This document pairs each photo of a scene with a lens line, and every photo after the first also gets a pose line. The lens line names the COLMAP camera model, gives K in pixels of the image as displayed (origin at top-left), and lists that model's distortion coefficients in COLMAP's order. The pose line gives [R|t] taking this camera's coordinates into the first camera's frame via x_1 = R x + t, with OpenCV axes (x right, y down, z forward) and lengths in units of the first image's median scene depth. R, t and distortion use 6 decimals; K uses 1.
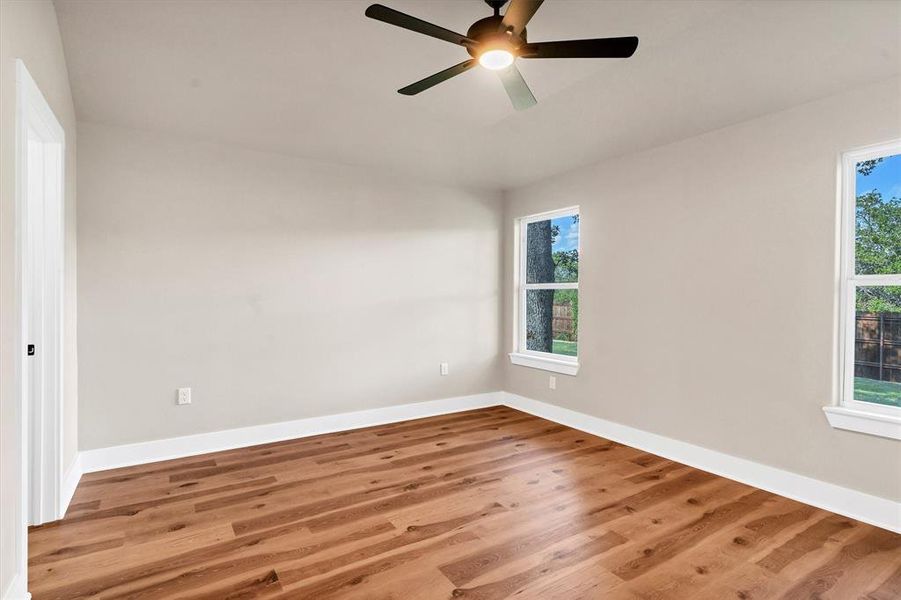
lens RADIAL K [[453.6, 0, 450.1], [0, 453.6, 301.8], [0, 0, 1]] dist [0.002007, 0.000043]
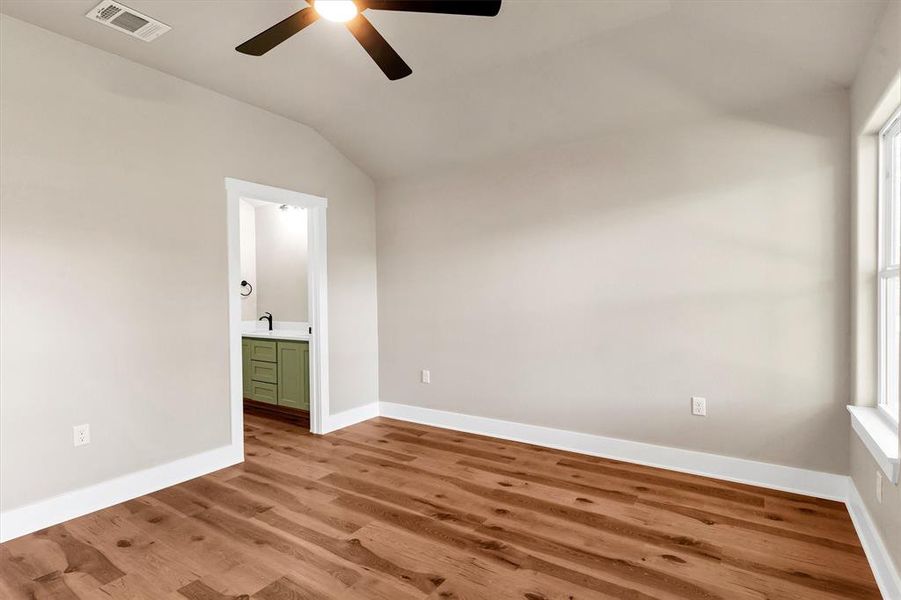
lens RADIAL K [[453.6, 0, 450.2], [0, 453.6, 298.4], [0, 0, 1]] dist [0.002007, 0.000043]
pose [[0.395399, -0.003128, -0.918504, 0.666102], [0.001574, 0.999995, -0.002728, -0.008916], [0.918508, -0.000367, 0.395402, 0.611621]]
